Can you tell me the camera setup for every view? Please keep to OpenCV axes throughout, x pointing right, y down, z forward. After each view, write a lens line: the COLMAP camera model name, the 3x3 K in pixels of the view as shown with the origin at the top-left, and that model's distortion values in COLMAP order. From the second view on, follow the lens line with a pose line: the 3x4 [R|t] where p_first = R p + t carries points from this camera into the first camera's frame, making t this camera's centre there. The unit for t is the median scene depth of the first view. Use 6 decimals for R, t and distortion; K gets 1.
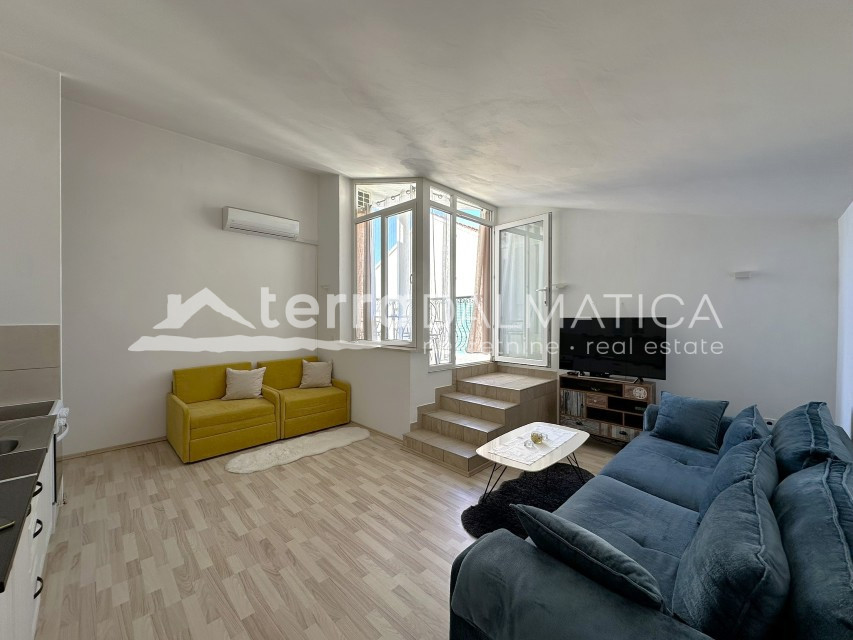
lens RADIAL K [[338.8, 0, 426.5], [0, 338.8, 320.0], [0, 0, 1]] dist [-0.004276, -0.000209]
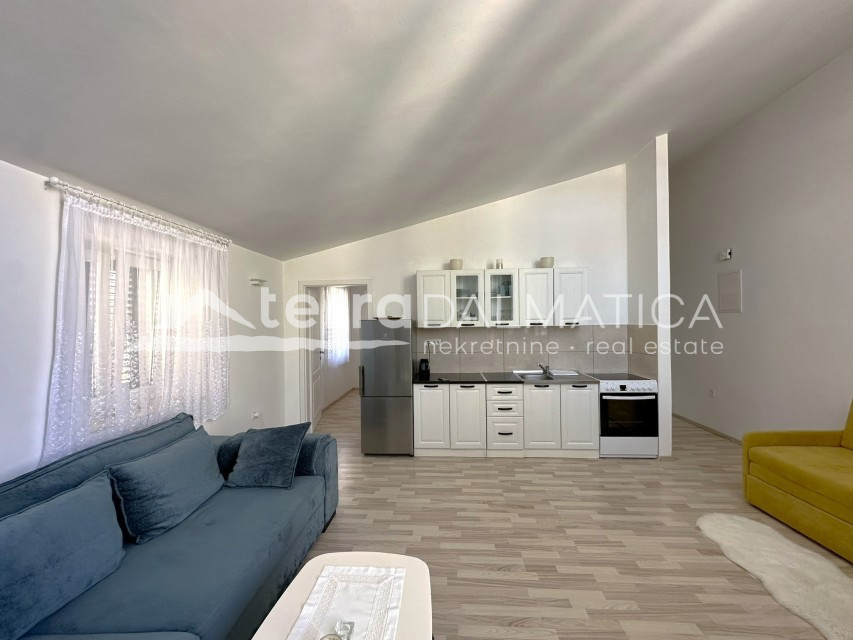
lens RADIAL K [[346.4, 0, 426.5], [0, 346.4, 320.0], [0, 0, 1]] dist [-0.001248, -0.000235]
pose [[-0.745561, 0.006297, -0.666408, 0.508943], [0.007002, 0.999974, 0.001615, -0.014381], [0.666401, -0.003463, -0.745586, 1.387650]]
